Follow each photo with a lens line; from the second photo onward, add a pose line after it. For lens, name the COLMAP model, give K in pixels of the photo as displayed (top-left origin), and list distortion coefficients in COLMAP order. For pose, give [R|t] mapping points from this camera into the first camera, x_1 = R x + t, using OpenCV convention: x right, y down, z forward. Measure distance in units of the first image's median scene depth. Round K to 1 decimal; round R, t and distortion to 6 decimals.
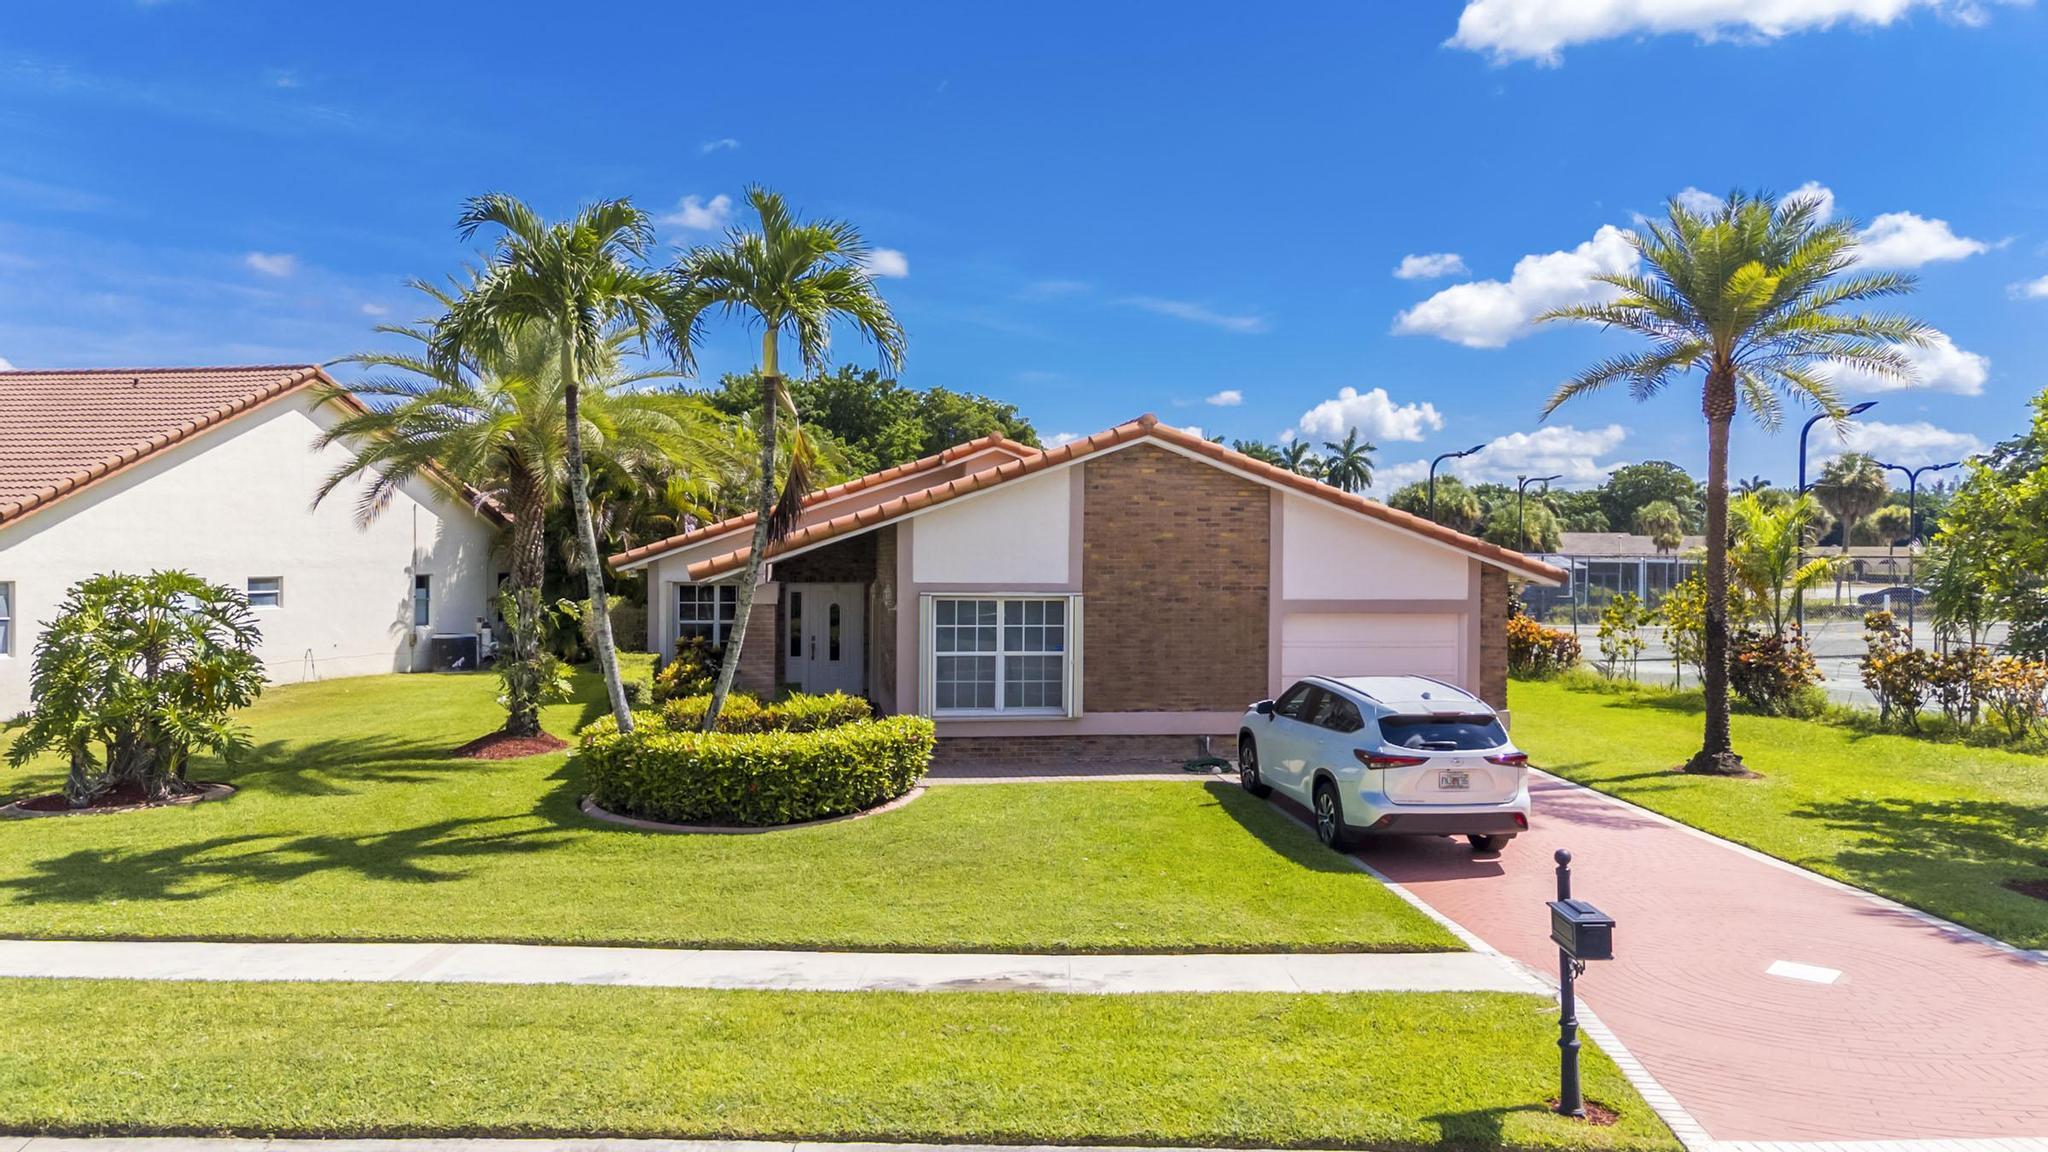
lens RADIAL K [[1523.6, 0, 1022.8], [0, 1523.6, 629.7], [0, 0, 1]] dist [0.053473, 0.021448]
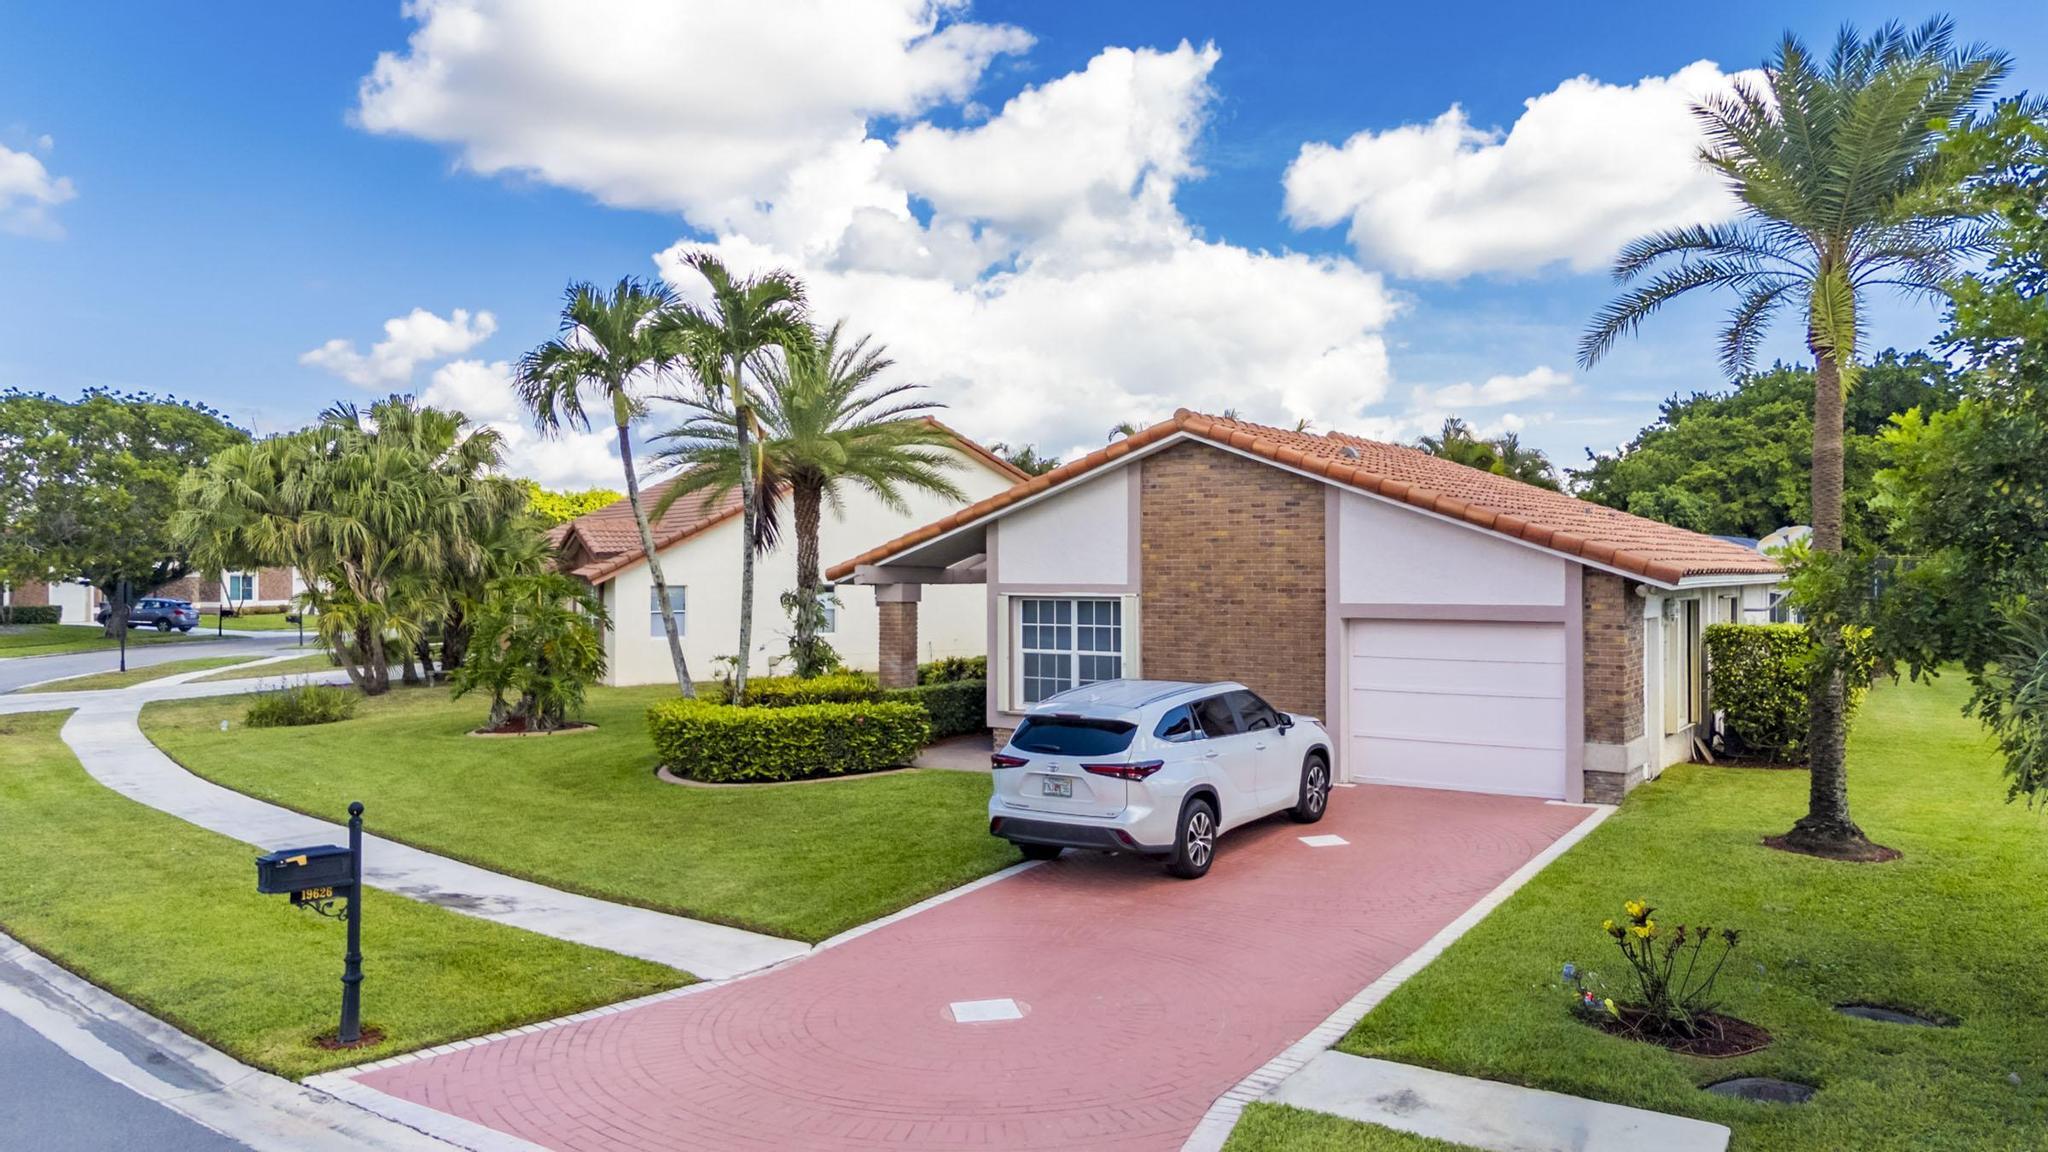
lens RADIAL K [[1523.6, 0, 1024.0], [0, 1523.6, 593.3], [0, 0, 1]] dist [0.053473, 0.021448]
pose [[0.748610, 0.005302, -0.662989, 0.647452], [-0.030501, 0.999185, -0.026450, 0.004138], [0.662308, 0.040022, 0.748162, 0.212372]]
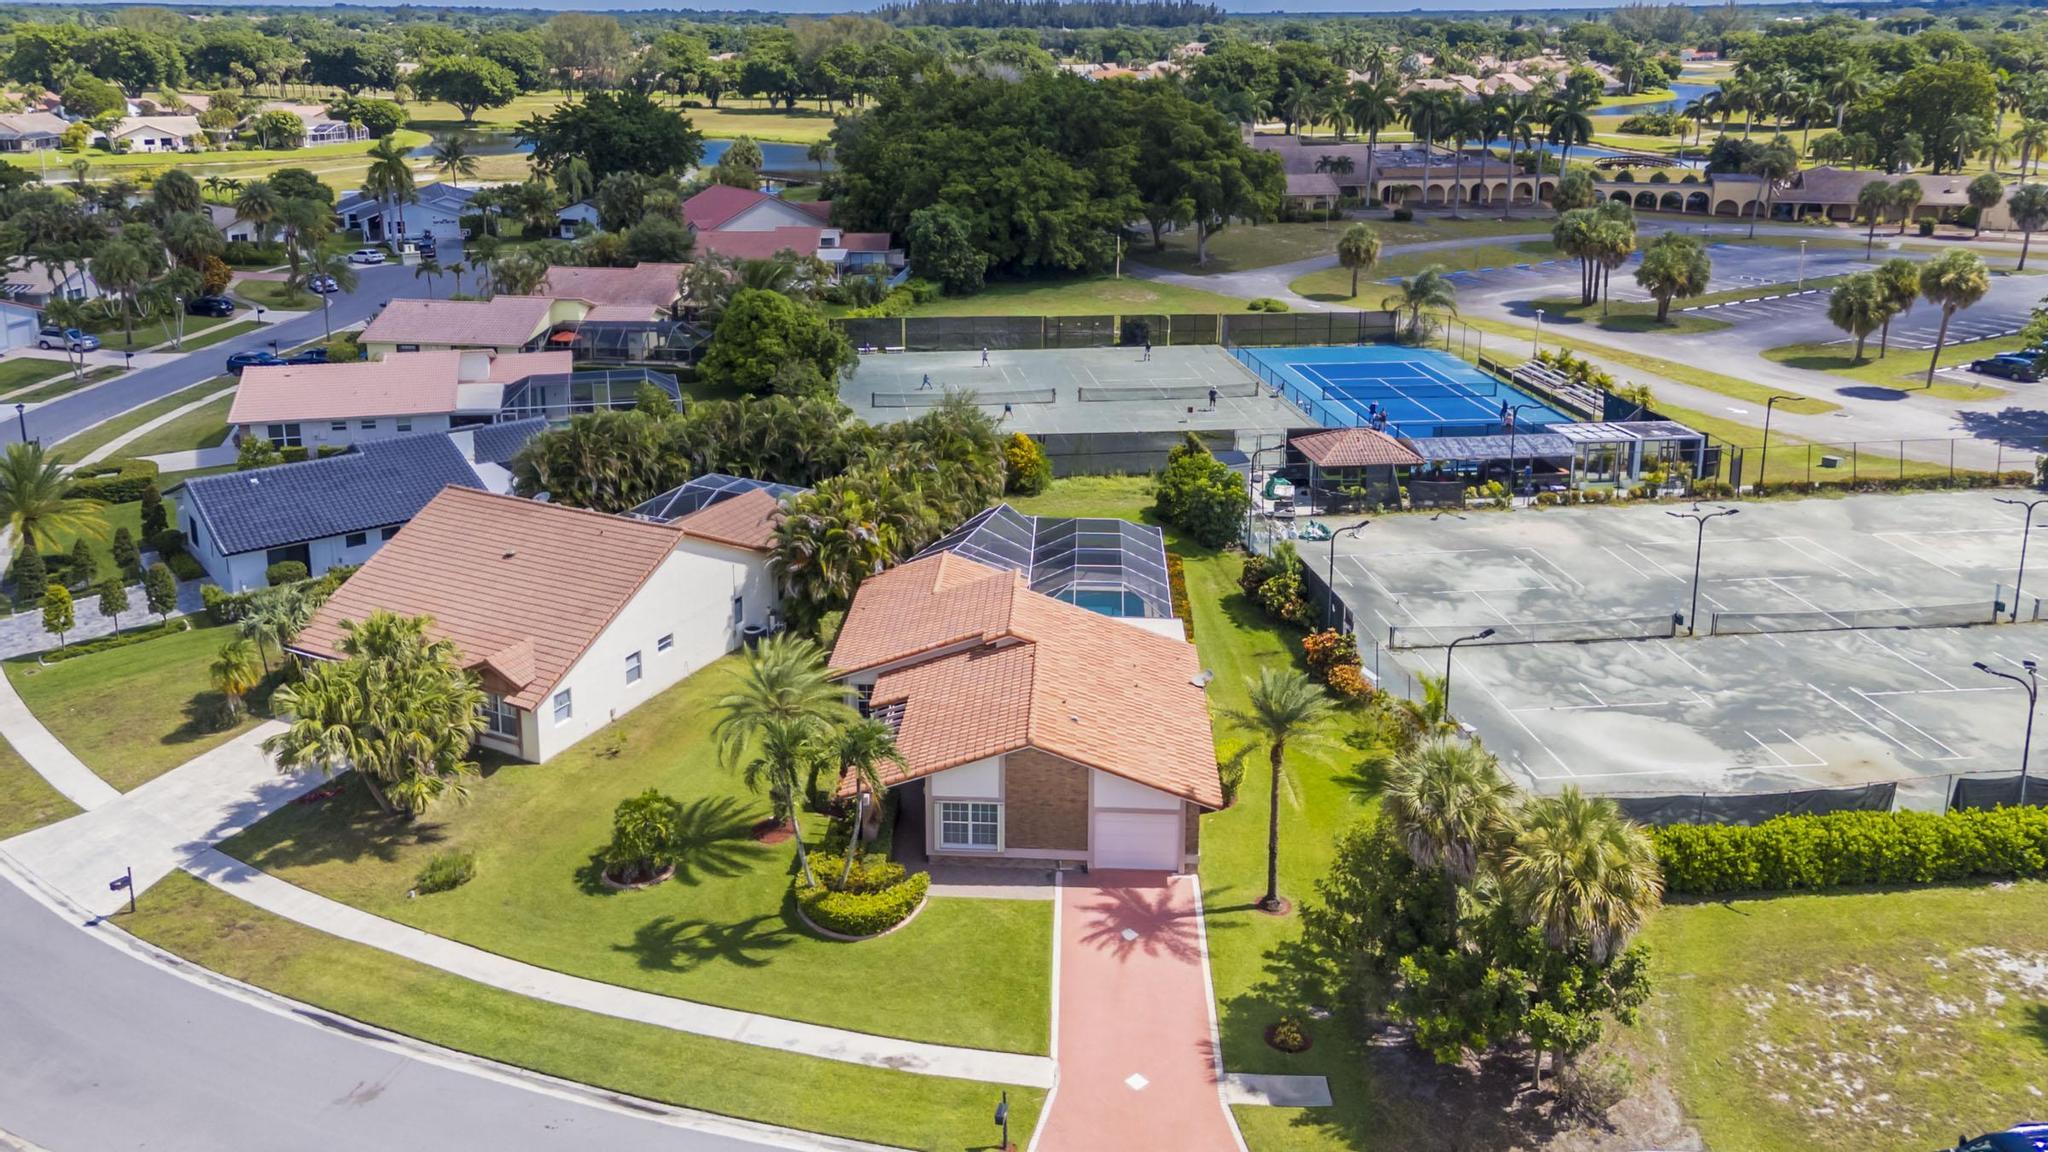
lens RADIAL K [[1523.6, 0, 987.5], [0, 1523.6, 473.5], [0, 0, 1]] dist [0.053473, 0.021448]
pose [[0.976825, 0.051213, -0.207824, 0.479109], [0.000577, 0.970321, 0.241822, -1.089926], [0.214041, -0.236337, 0.947803, -1.112070]]
